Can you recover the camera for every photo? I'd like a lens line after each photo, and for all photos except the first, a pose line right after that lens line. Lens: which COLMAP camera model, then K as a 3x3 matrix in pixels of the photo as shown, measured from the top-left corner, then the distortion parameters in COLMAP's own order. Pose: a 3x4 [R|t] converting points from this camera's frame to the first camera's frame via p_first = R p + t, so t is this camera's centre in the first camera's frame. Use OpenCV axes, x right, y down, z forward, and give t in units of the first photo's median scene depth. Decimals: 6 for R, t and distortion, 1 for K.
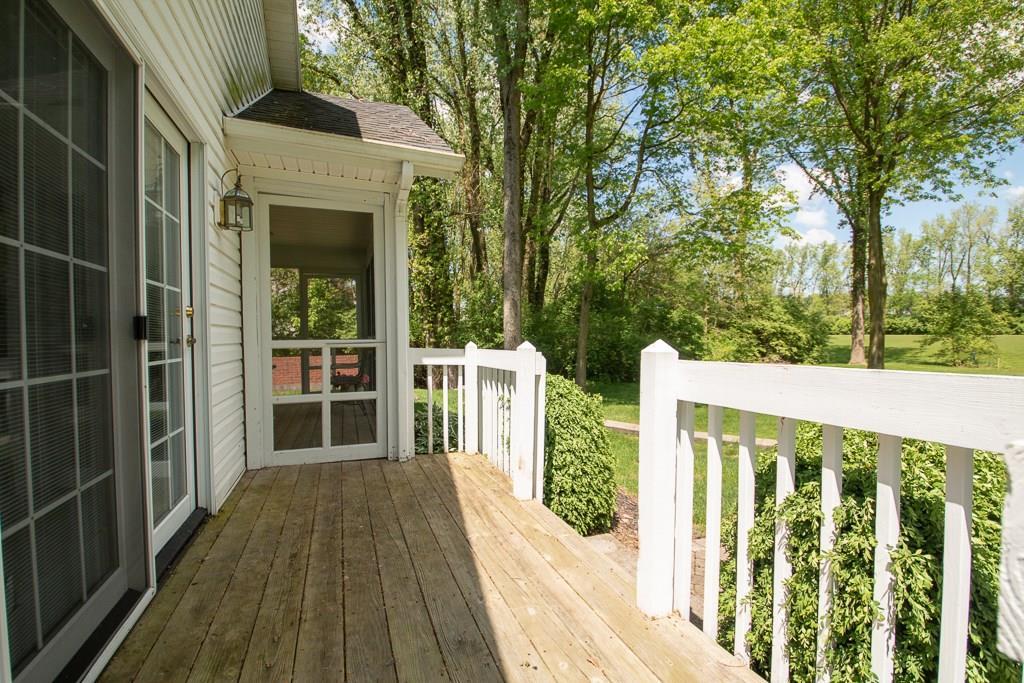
lens RADIAL K [[479.4, 0, 515.1], [0, 479.4, 339.9], [0, 0, 1]] dist [0.003957, -0.017530]
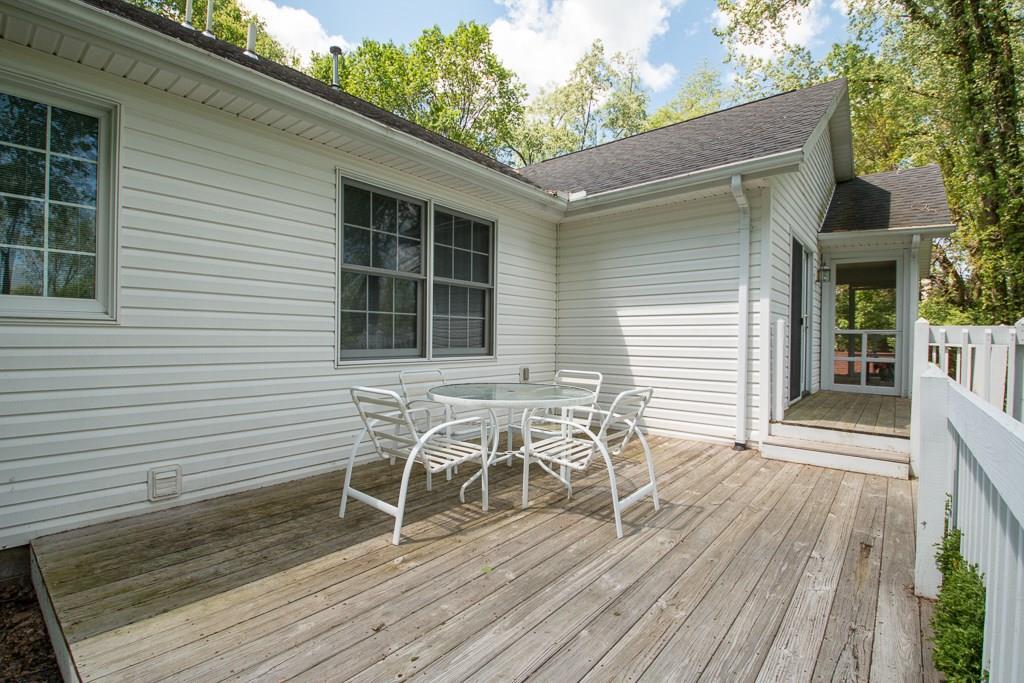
lens RADIAL K [[479.4, 0, 515.1], [0, 479.4, 339.9], [0, 0, 1]] dist [0.003957, -0.017530]
pose [[0.519603, 0.024655, -0.854052, 0.163017], [-0.029955, 0.999495, 0.010629, 0.019670], [0.853883, 0.020060, 0.520079, -0.377458]]
